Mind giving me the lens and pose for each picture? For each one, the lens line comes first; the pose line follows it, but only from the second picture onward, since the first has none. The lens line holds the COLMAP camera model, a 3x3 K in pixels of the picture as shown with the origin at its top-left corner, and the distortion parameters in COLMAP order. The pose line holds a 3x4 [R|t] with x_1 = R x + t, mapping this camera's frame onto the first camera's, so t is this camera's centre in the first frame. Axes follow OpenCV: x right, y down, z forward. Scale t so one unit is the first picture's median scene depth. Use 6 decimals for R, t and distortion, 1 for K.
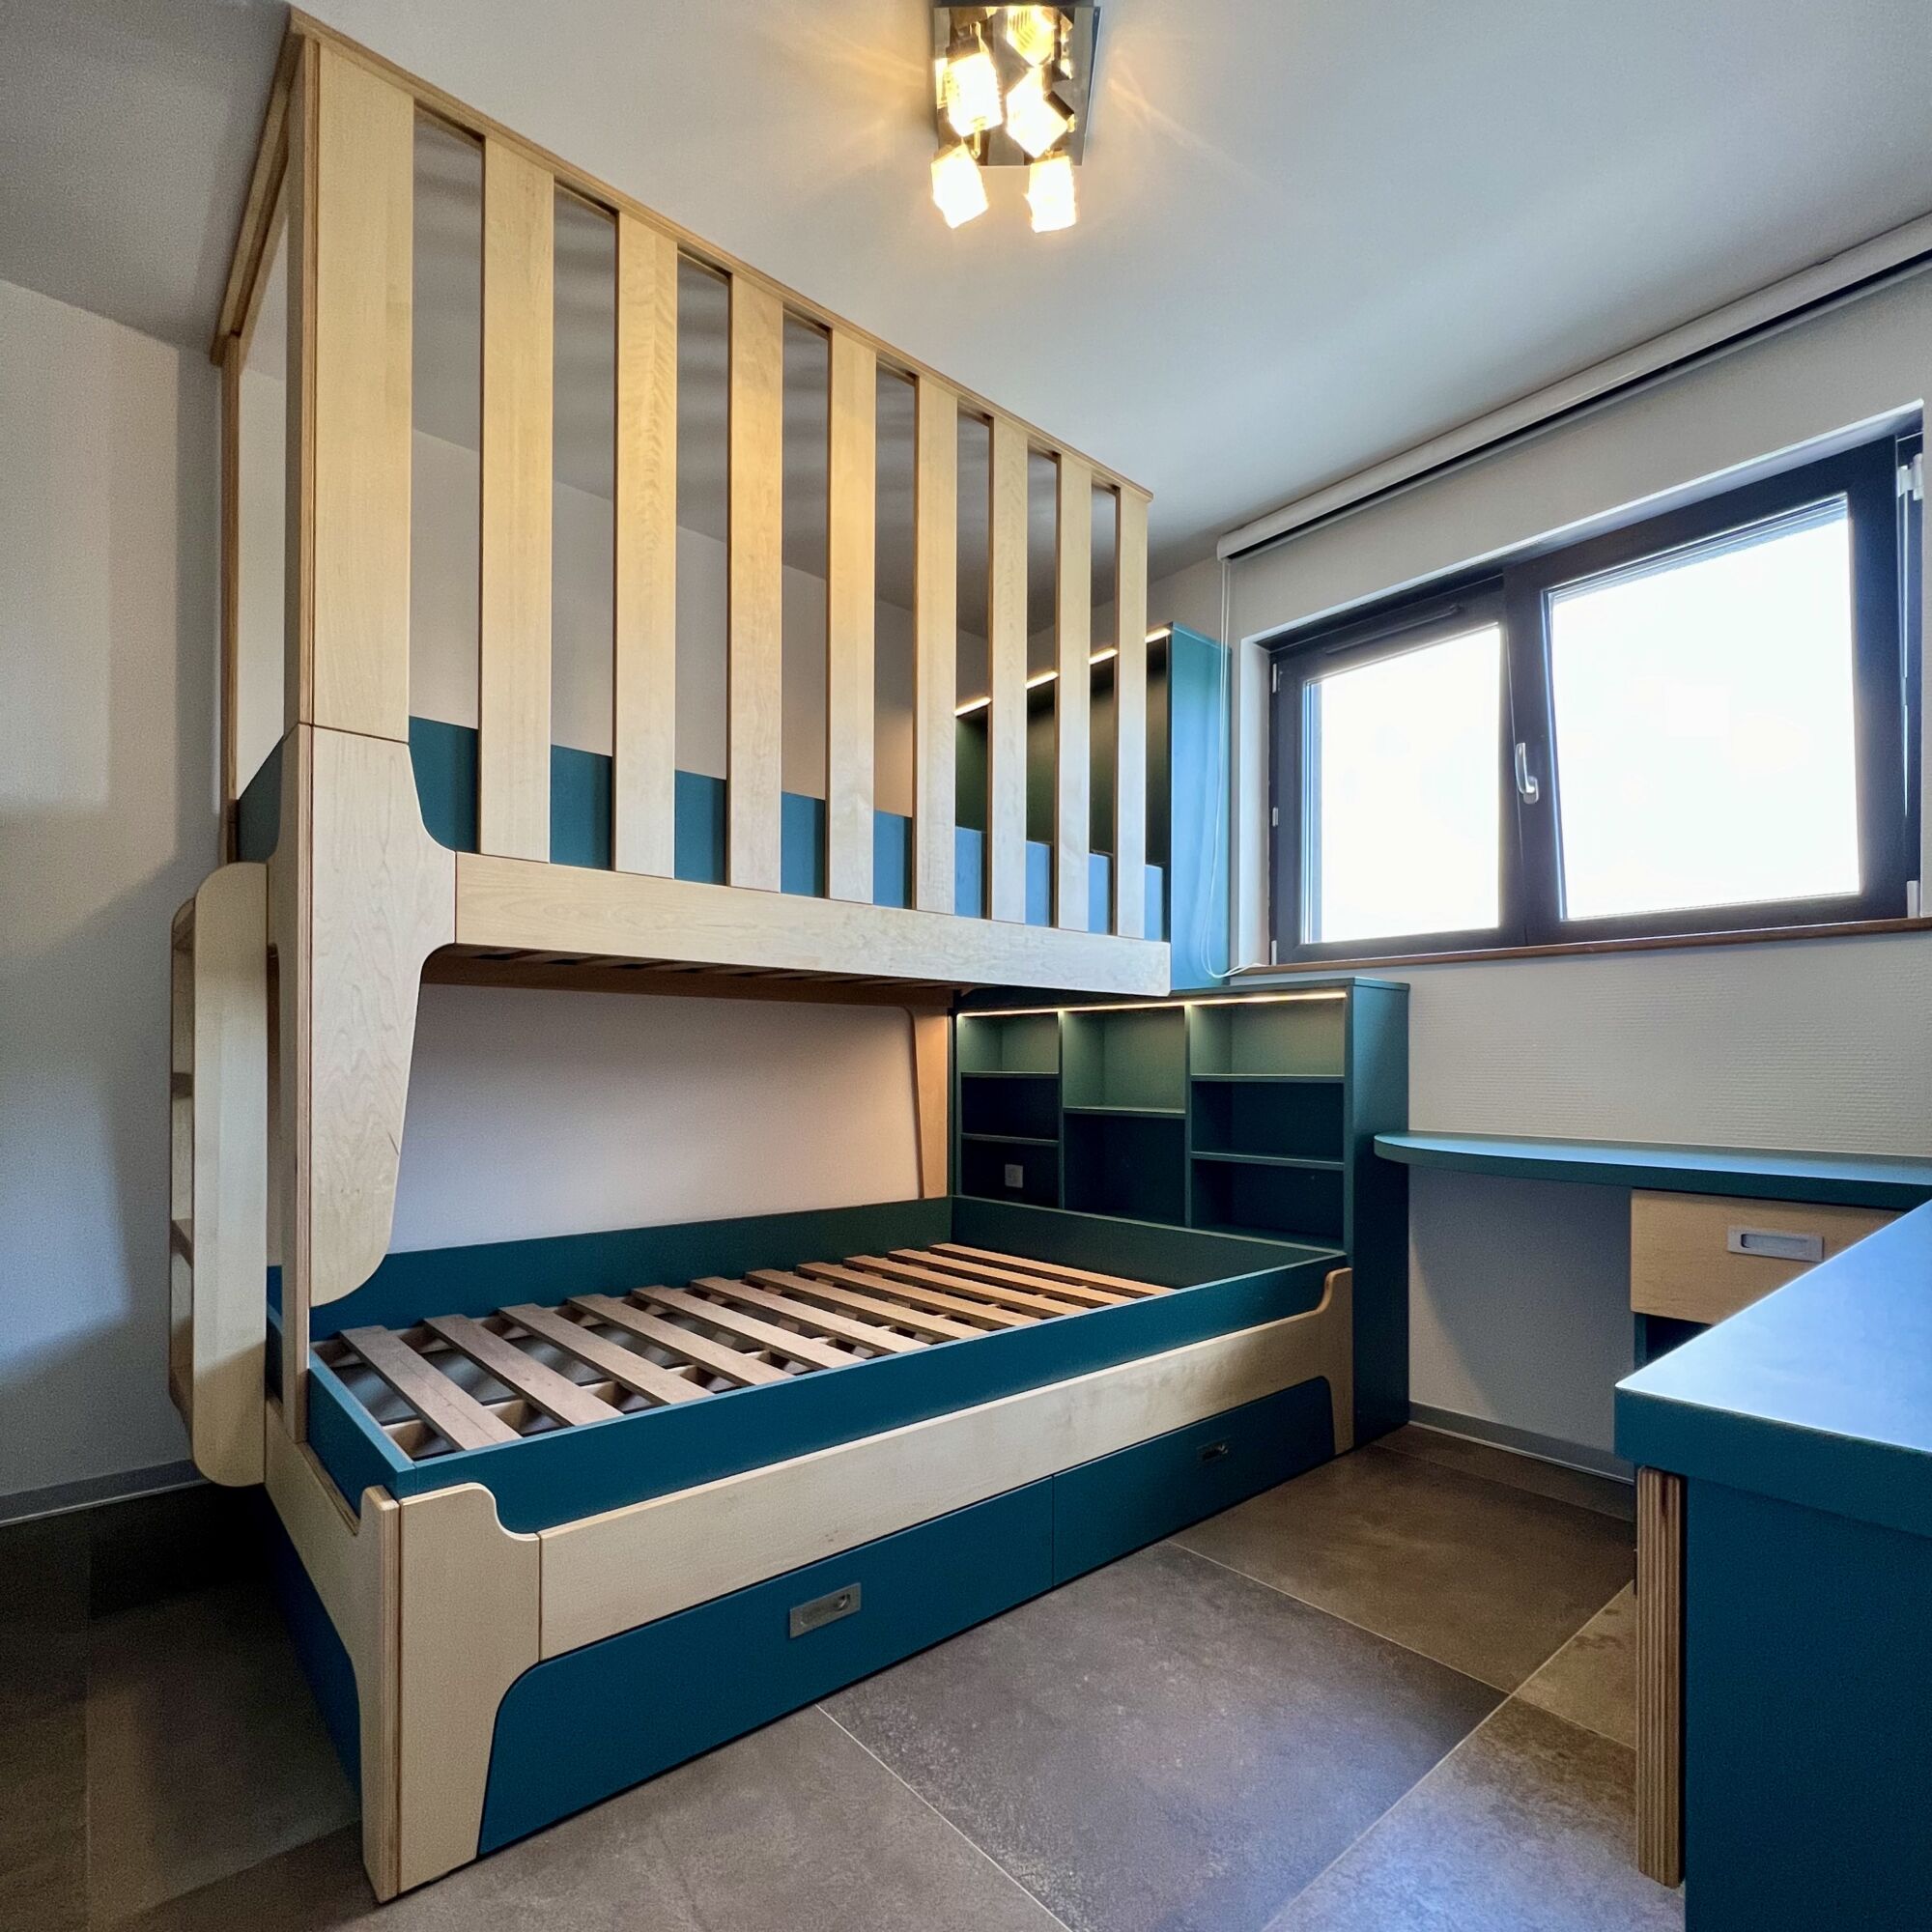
lens RADIAL K [[1032.6, 0, 961.4], [0, 1032.6, 1067.5], [0, 0, 1]] dist [-0.000310, 0.000460]
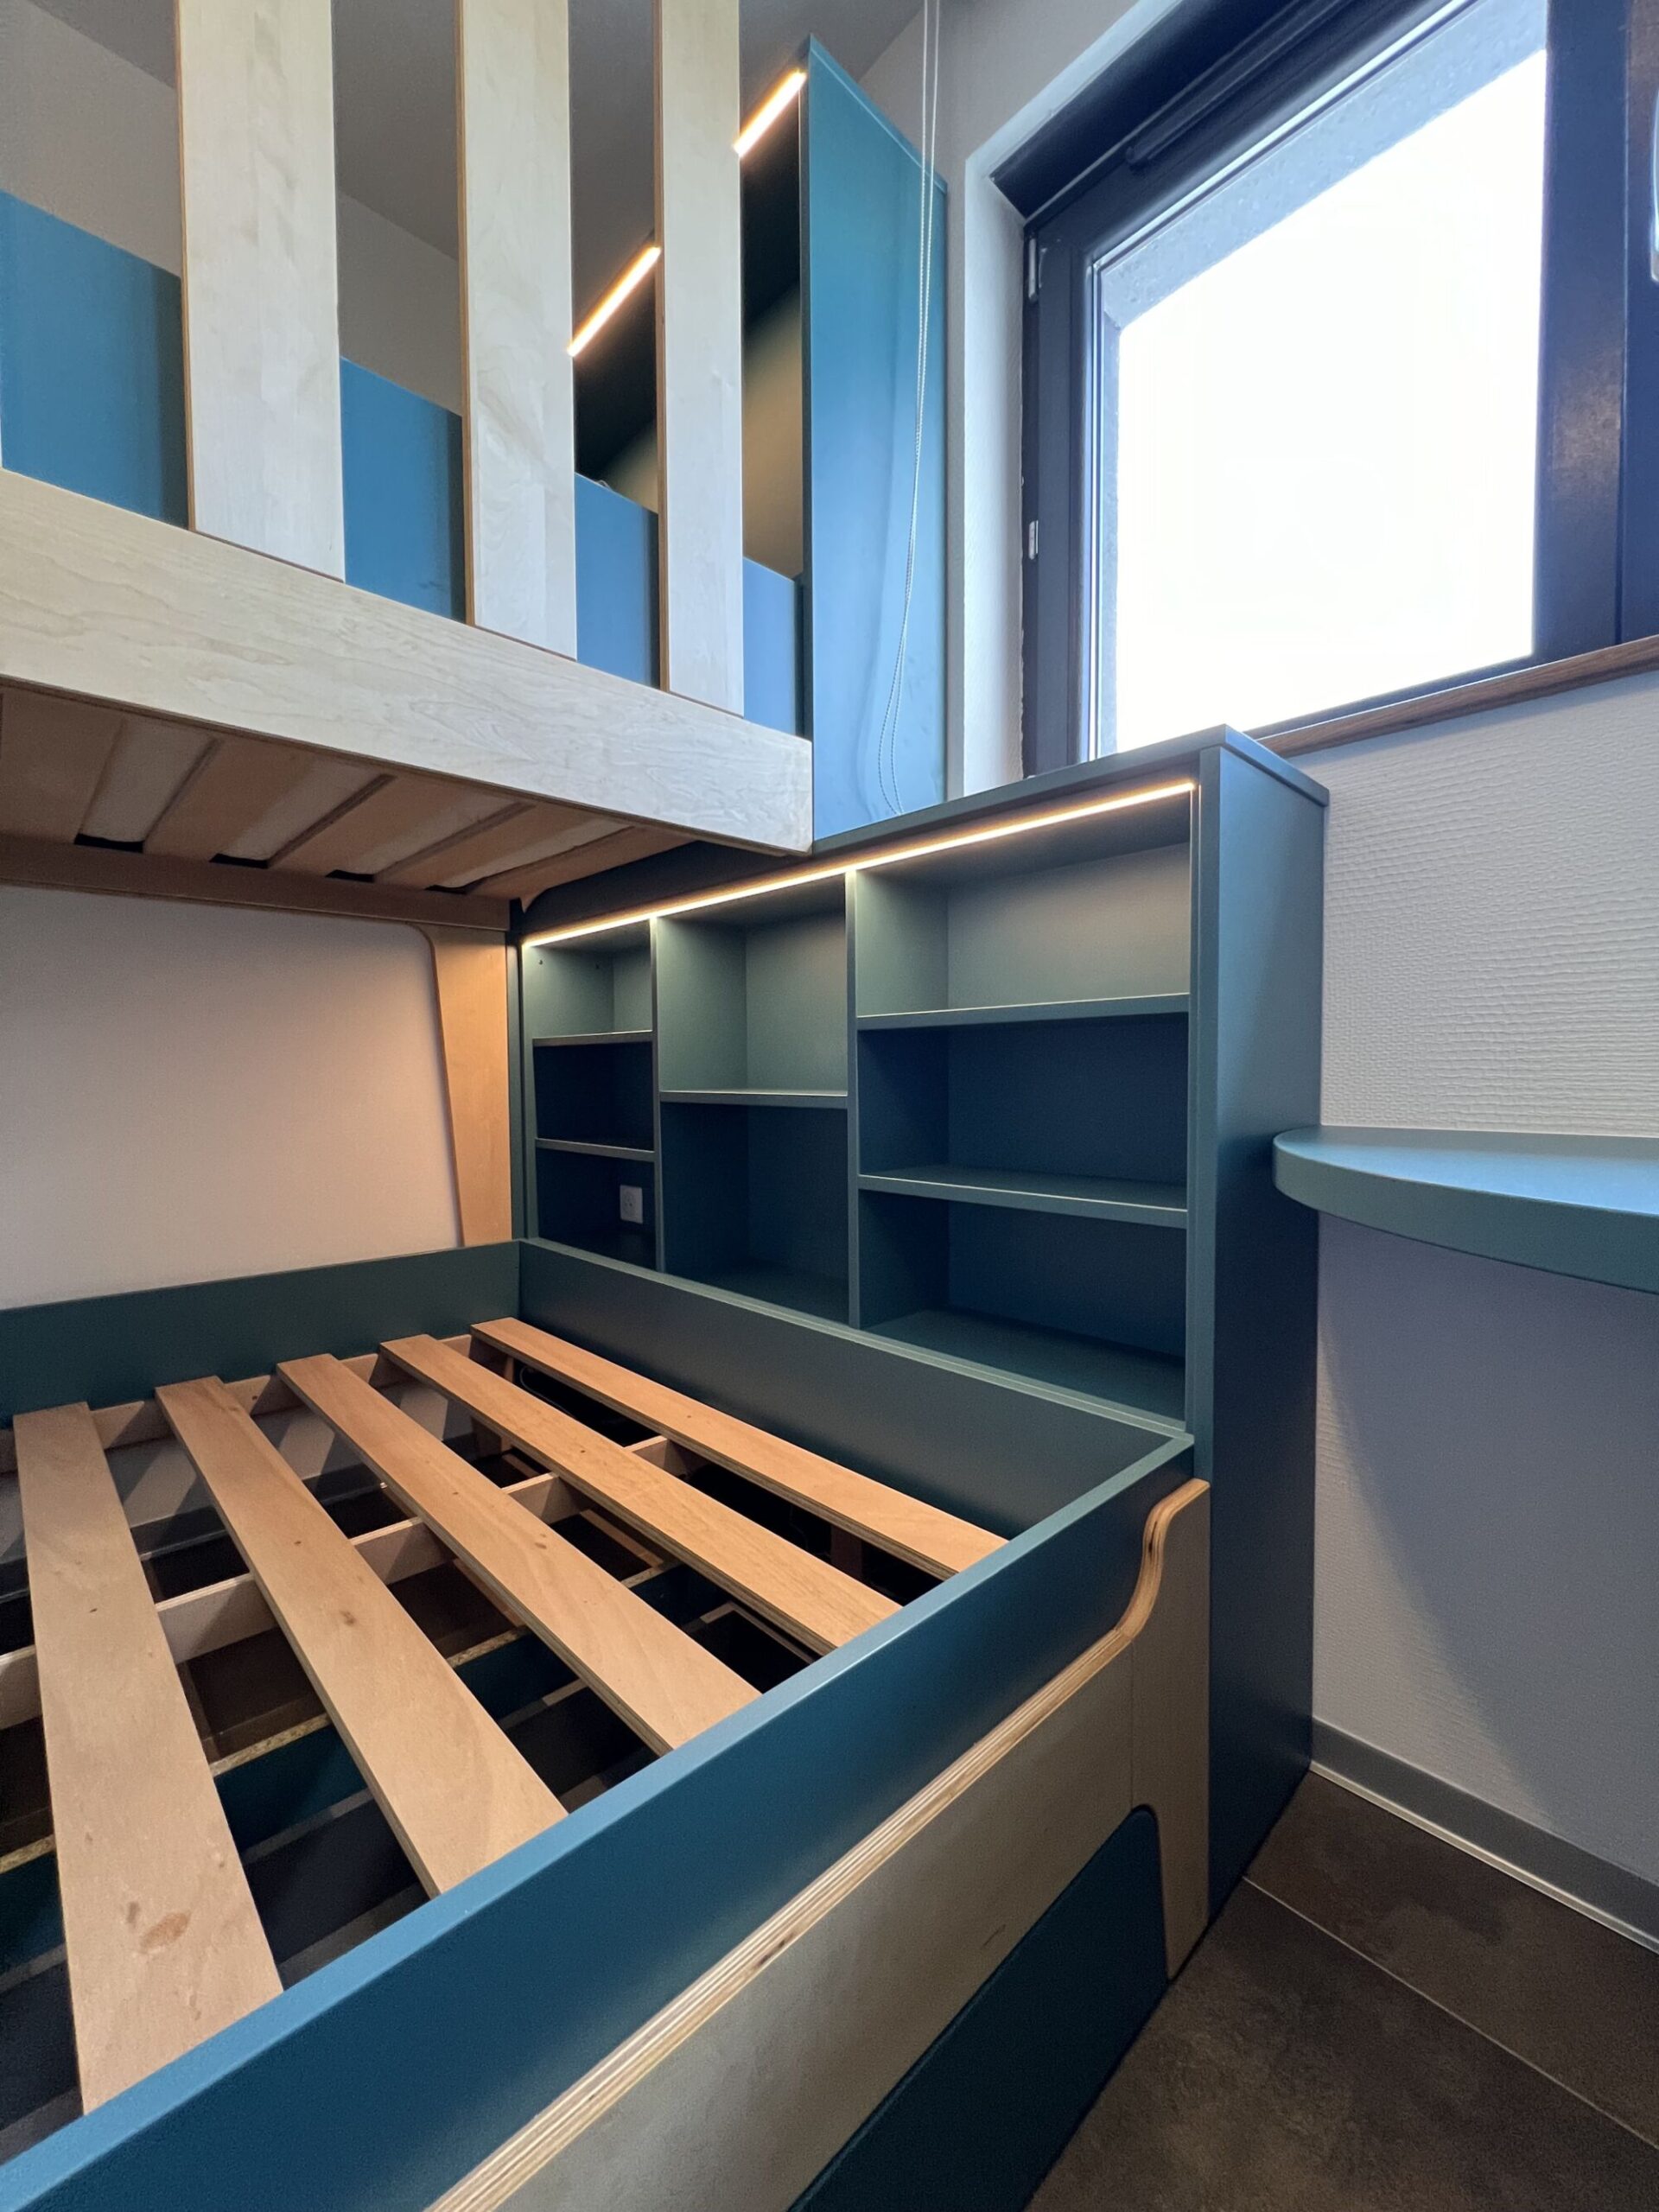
lens RADIAL K [[881.0, 0, 829.5], [0, 881.0, 1106.0], [0, 0, 1]] dist [-0.006600, -0.000051]
pose [[0.999093, -0.008441, 0.041728, 0.208072], [0.007055, 0.999422, 0.033261, 0.037912], [-0.041985, -0.032937, 0.998575, 0.635614]]
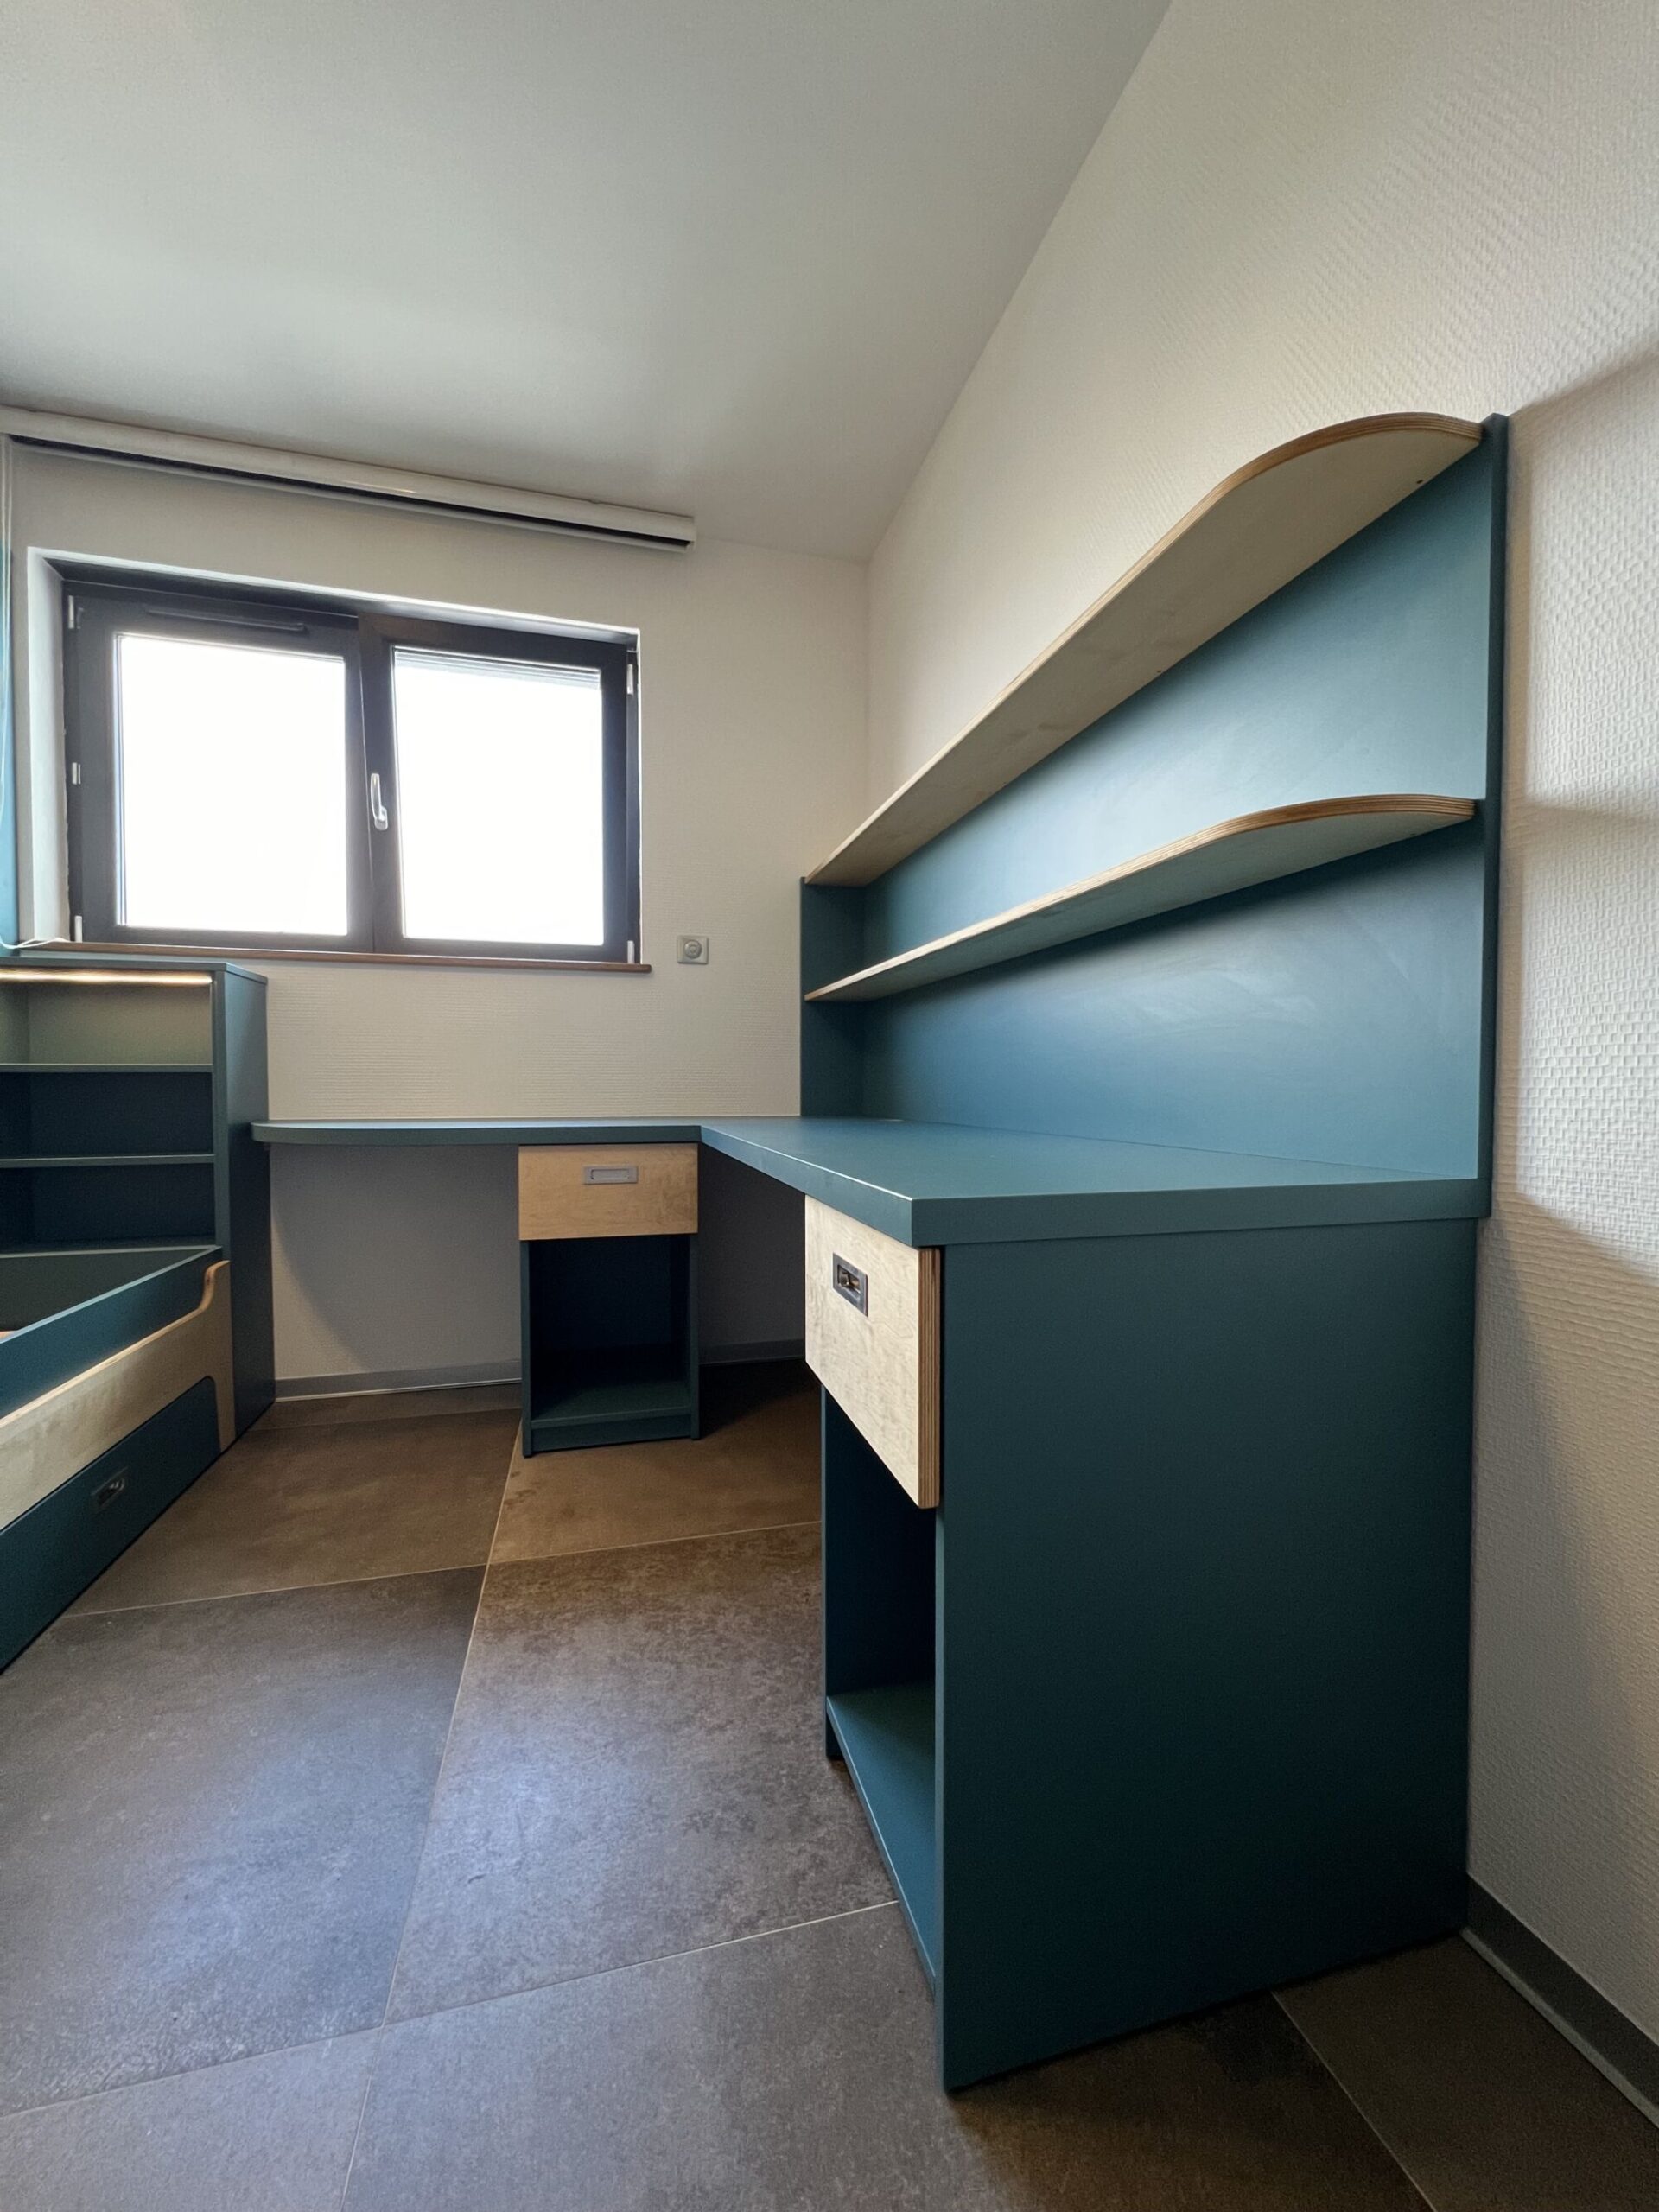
lens RADIAL K [[883.7, 0, 827.3], [0, 883.7, 1114.3], [0, 0, 1]] dist [-0.000906, -0.000131]
pose [[0.436893, -0.031533, 0.898961, -0.116817], [0.005345, 0.999459, 0.032461, 0.029150], [-0.899498, -0.009377, 0.436825, 0.112975]]
